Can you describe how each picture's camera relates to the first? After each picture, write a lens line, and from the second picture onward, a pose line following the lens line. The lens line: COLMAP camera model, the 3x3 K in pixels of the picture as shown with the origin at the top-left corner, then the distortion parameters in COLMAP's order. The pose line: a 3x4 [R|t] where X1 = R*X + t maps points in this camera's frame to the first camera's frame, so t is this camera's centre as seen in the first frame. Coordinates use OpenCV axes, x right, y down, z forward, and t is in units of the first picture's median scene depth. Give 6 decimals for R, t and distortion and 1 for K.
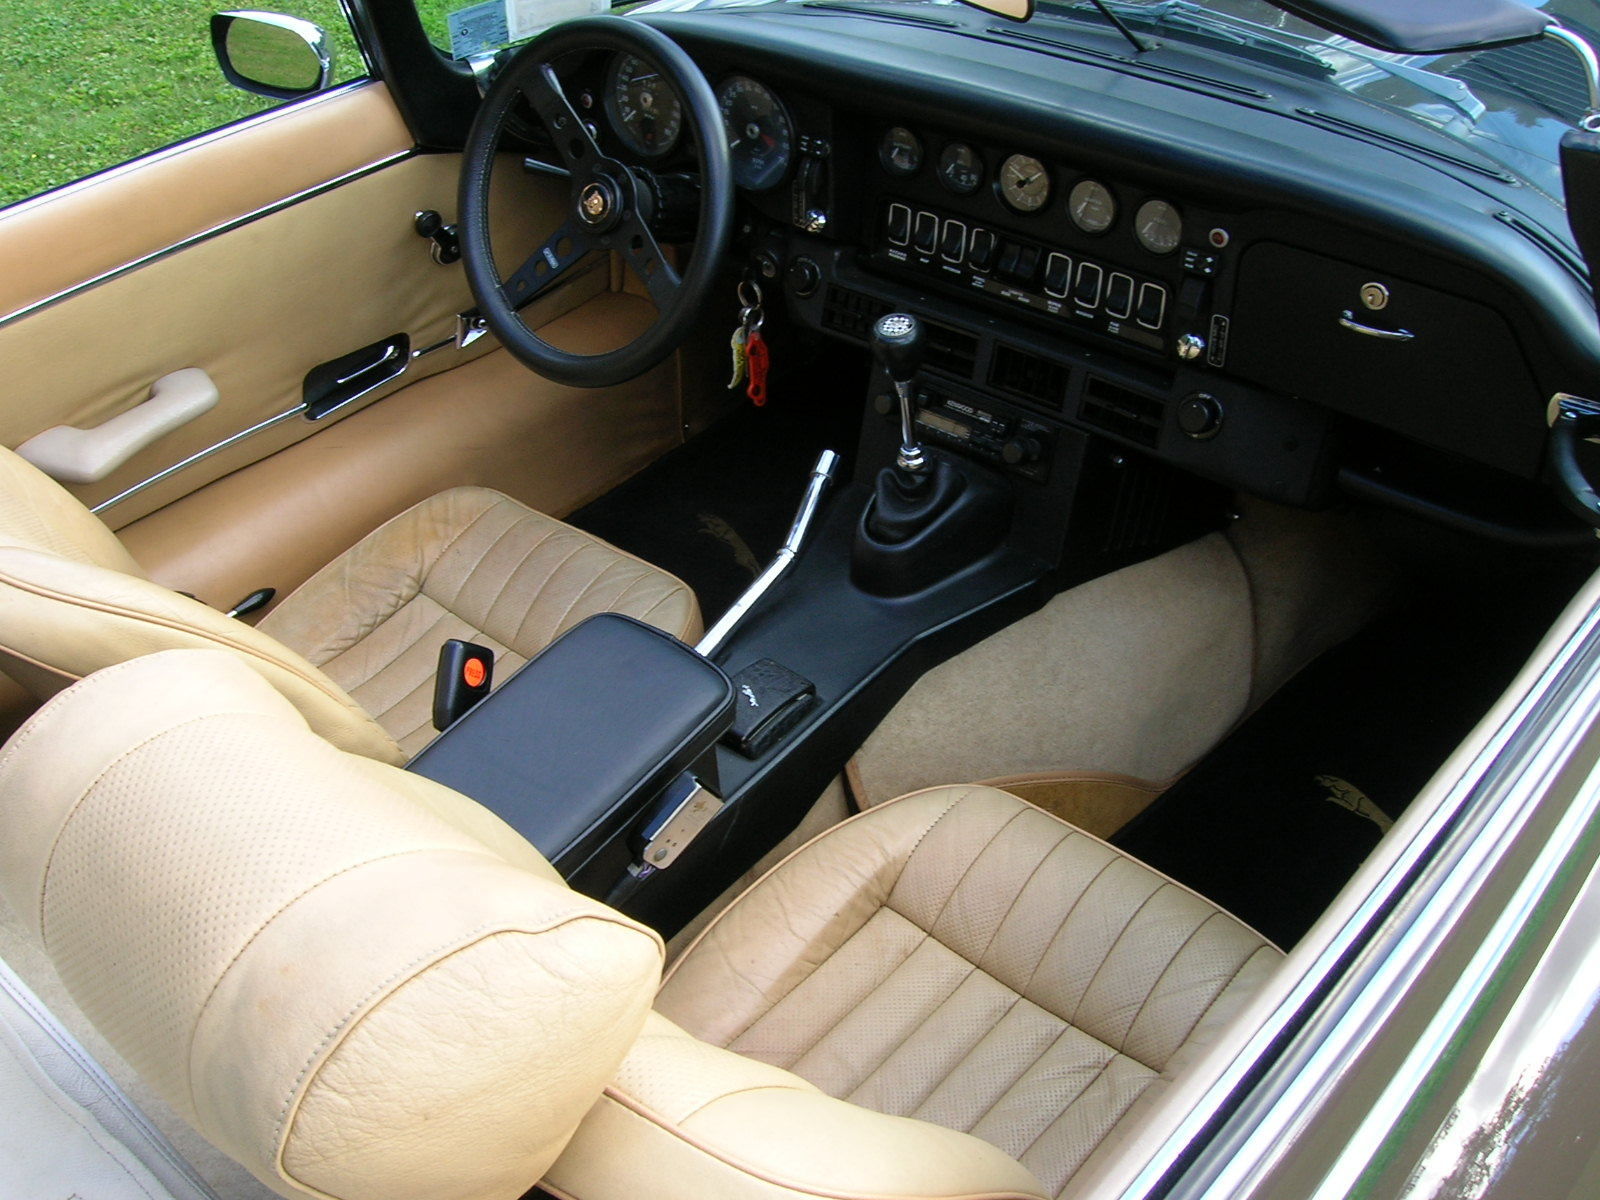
lens RADIAL K [[1662.8, 0, 796.2], [0, 1662.8, 603.8], [0, 0, 1]] dist [-0.164668, 0.000000]
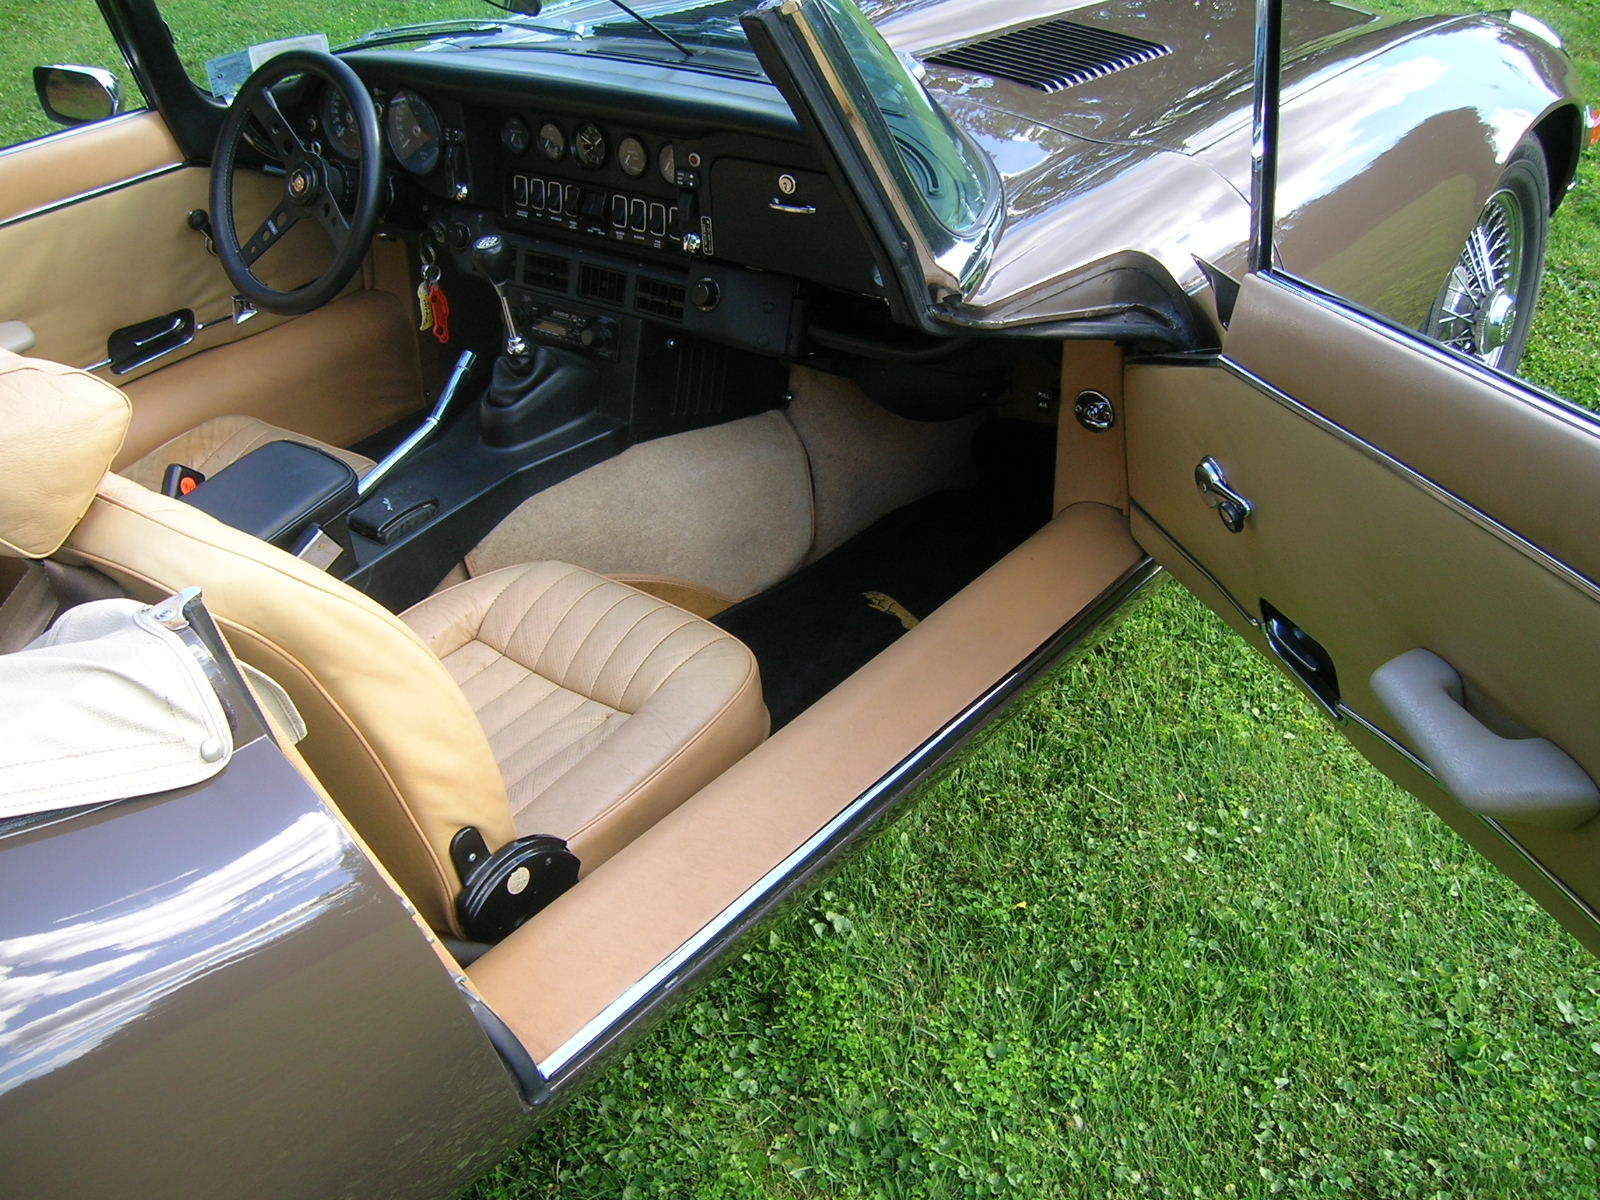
lens RADIAL K [[1662.8, 0, 802.3], [0, 1662.8, 598.7], [0, 0, 1]] dist [-0.164668, 0.000000]
pose [[0.998873, -0.037615, 0.028955, 0.251908], [0.040182, 0.994770, -0.093902, 0.253001], [-0.025272, 0.094959, 0.995160, -0.340940]]
